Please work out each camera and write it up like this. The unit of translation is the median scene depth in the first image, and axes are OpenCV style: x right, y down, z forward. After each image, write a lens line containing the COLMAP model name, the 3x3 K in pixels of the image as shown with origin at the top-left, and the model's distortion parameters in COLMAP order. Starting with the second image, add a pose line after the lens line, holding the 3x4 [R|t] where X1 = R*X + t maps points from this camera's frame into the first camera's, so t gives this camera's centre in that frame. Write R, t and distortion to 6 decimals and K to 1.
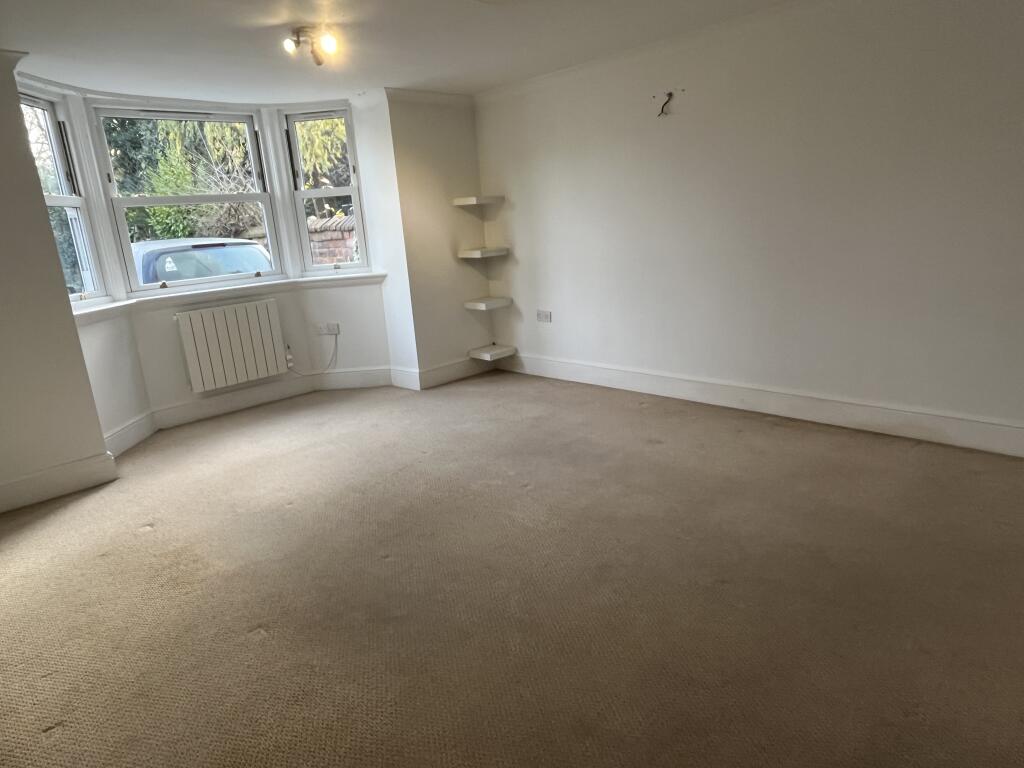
lens RADIAL K [[643.1, 0, 506.6], [0, 643.1, 384.5], [0, 0, 1]] dist [0.001492, 0.001794]
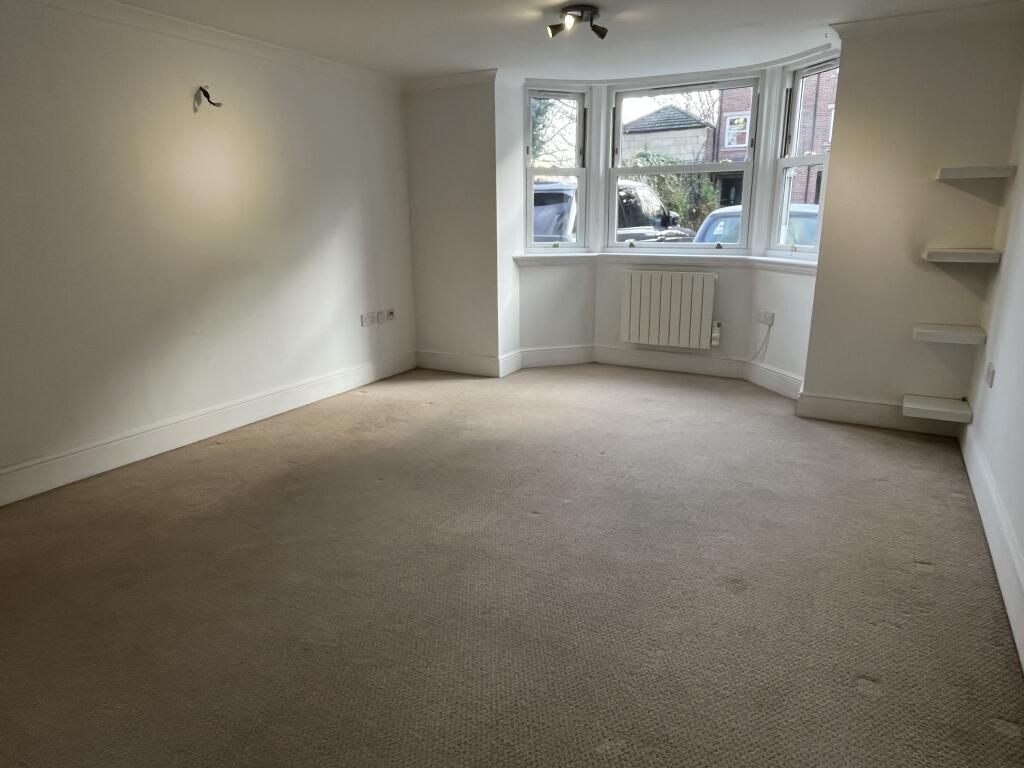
lens RADIAL K [[643.1, 0, 506.6], [0, 643.1, 384.5], [0, 0, 1]] dist [0.001492, 0.001794]
pose [[0.282011, 0.316308, -0.905770, 0.501433], [-0.252295, 0.935311, 0.248073, -0.142138], [0.925644, 0.158562, 0.343571, 0.416132]]
